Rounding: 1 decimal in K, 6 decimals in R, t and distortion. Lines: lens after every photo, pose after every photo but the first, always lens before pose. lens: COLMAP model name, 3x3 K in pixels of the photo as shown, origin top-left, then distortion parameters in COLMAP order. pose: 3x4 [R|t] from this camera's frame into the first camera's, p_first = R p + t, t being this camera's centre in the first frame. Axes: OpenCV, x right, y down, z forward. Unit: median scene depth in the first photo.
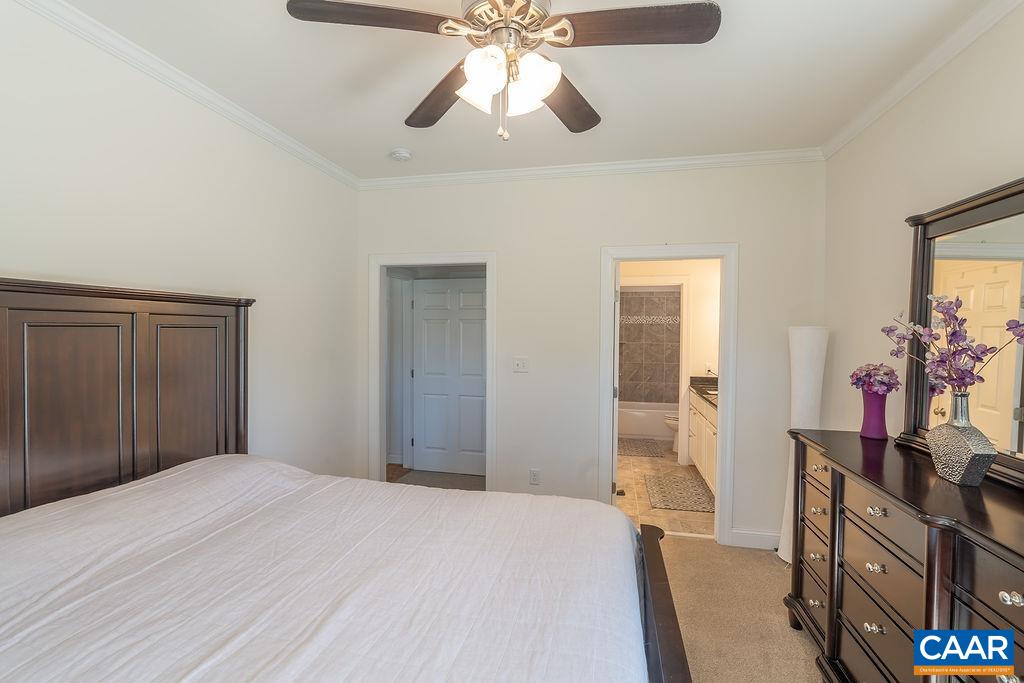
lens RADIAL K [[464.5, 0, 510.7], [0, 464.5, 339.1], [0, 0, 1]] dist [-0.000367, -0.000333]
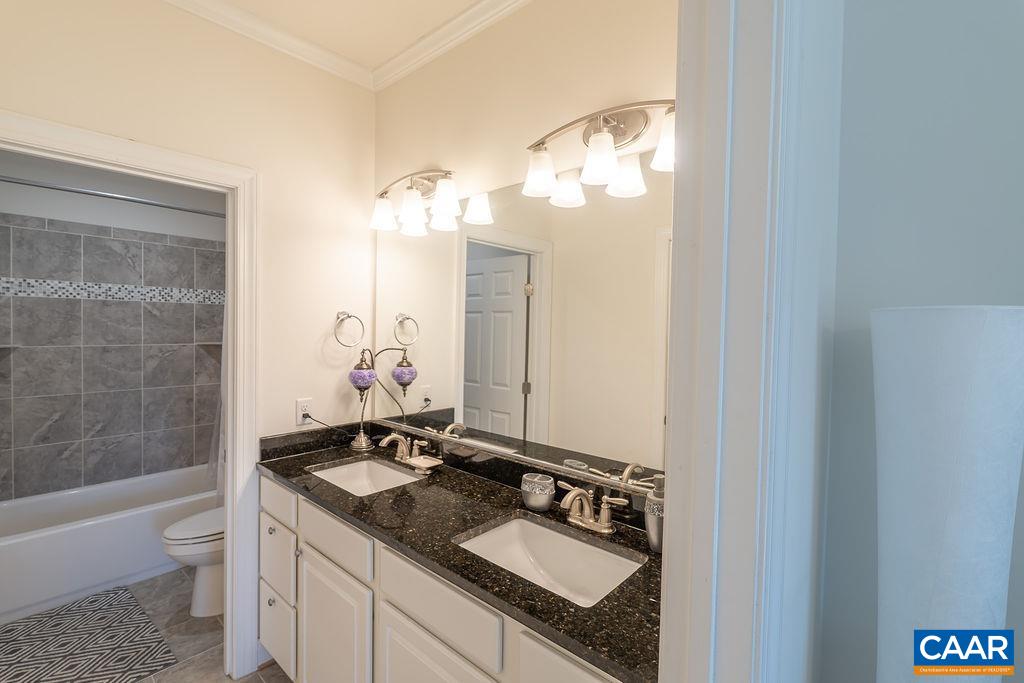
lens RADIAL K [[464.5, 0, 518.7], [0, 464.5, 338.5], [0, 0, 1]] dist [-0.000367, -0.000333]
pose [[0.492217, -0.020242, 0.870237, 0.117815], [0.003452, 0.999767, 0.021303, -0.006100], [-0.870466, -0.007482, 0.492173, 0.455987]]
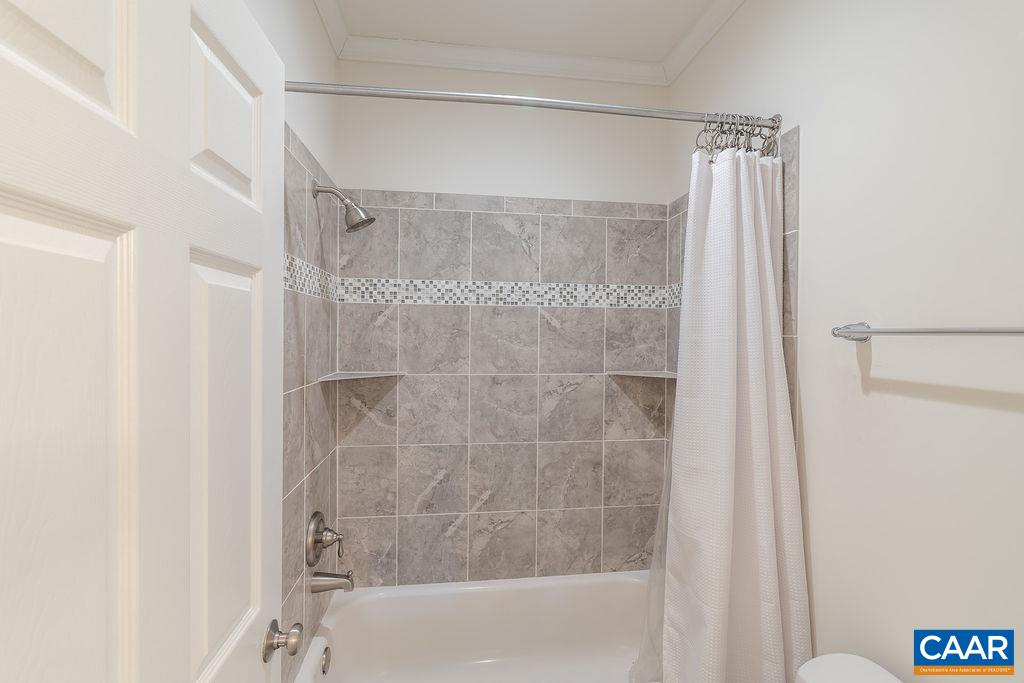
lens RADIAL K [[464.5, 0, 513.4], [0, 464.5, 338.1], [0, 0, 1]] dist [-0.000367, -0.000333]
pose [[0.945166, 0.002330, 0.326581, 0.220420], [0.003791, 0.999829, -0.018103, -0.008897], [-0.326568, 0.018348, 0.944996, 0.725905]]
